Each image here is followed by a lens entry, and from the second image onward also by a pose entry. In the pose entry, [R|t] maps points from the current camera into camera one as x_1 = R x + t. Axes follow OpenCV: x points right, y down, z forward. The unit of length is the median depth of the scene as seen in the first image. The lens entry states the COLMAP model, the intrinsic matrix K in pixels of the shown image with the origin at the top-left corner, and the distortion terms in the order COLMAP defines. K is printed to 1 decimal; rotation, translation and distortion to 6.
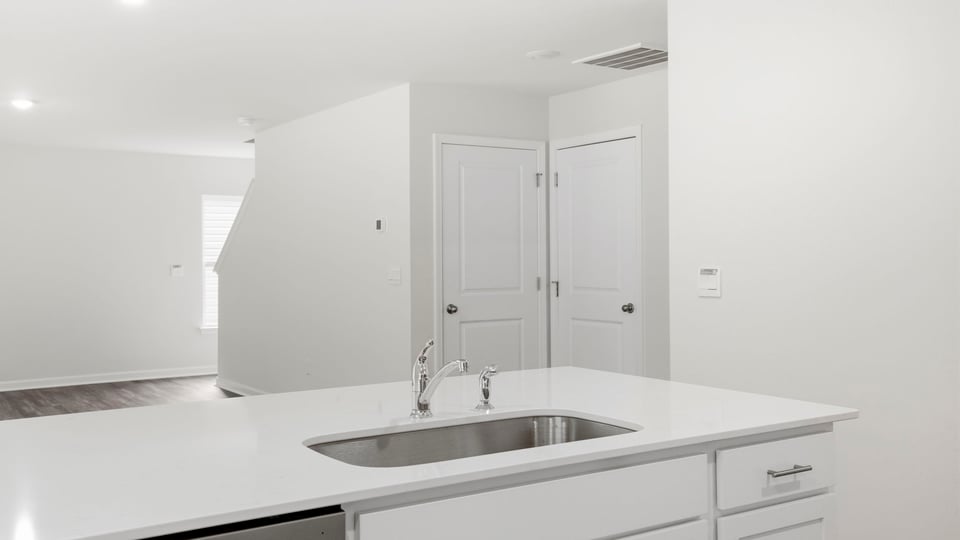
lens RADIAL K [[942.3, 0, 480.0], [0, 942.3, 270.0], [0, 0, 1]] dist [0.015686, 0.020374]
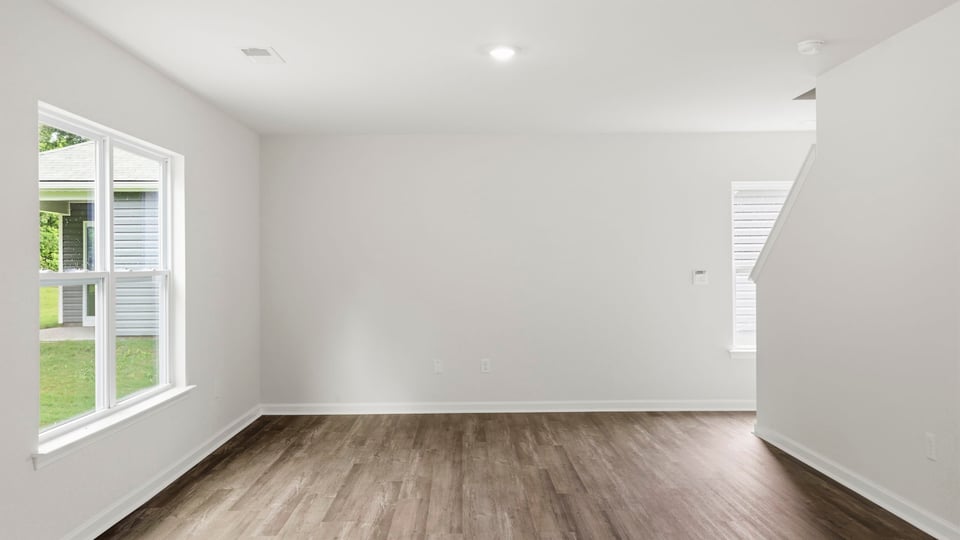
lens RADIAL K [[832.5, 0, 480.0], [0, 832.5, 270.0], [0, 0, 1]] dist [0.006678, 0.003445]
pose [[0.849045, -0.001925, -0.528317, -0.113376], [-0.000340, 0.999991, -0.004191, -0.003094], [0.528320, 0.003738, 0.849037, 0.320983]]
